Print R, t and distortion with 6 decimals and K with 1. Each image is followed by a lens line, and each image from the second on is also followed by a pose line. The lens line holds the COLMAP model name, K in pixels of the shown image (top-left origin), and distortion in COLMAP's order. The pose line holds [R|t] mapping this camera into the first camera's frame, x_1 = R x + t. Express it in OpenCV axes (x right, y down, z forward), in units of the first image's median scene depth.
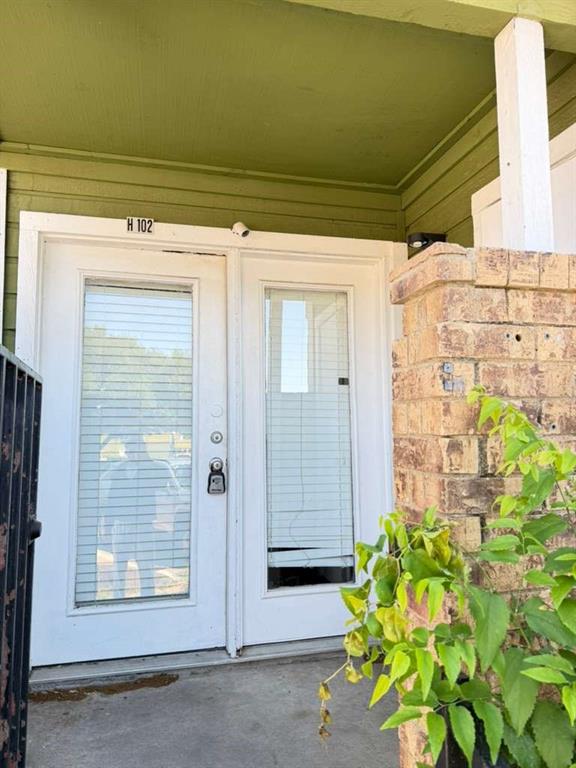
lens RADIAL K [[522.1, 0, 288.0], [0, 522.1, 384.0], [0, 0, 1]] dist [0.006583, 0.000084]
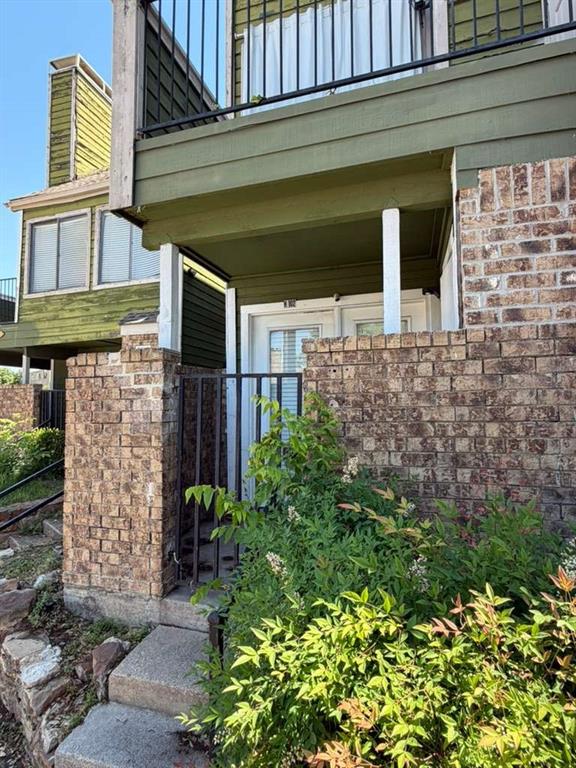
lens RADIAL K [[397.1, 0, 288.0], [0, 397.1, 384.0], [0, 0, 1]] dist [-0.000124, -0.000055]
pose [[0.848286, -0.026342, -0.528882, 1.068269], [0.050622, 0.998222, 0.031476, -0.080299], [0.527112, -0.053474, 0.848111, -0.680172]]
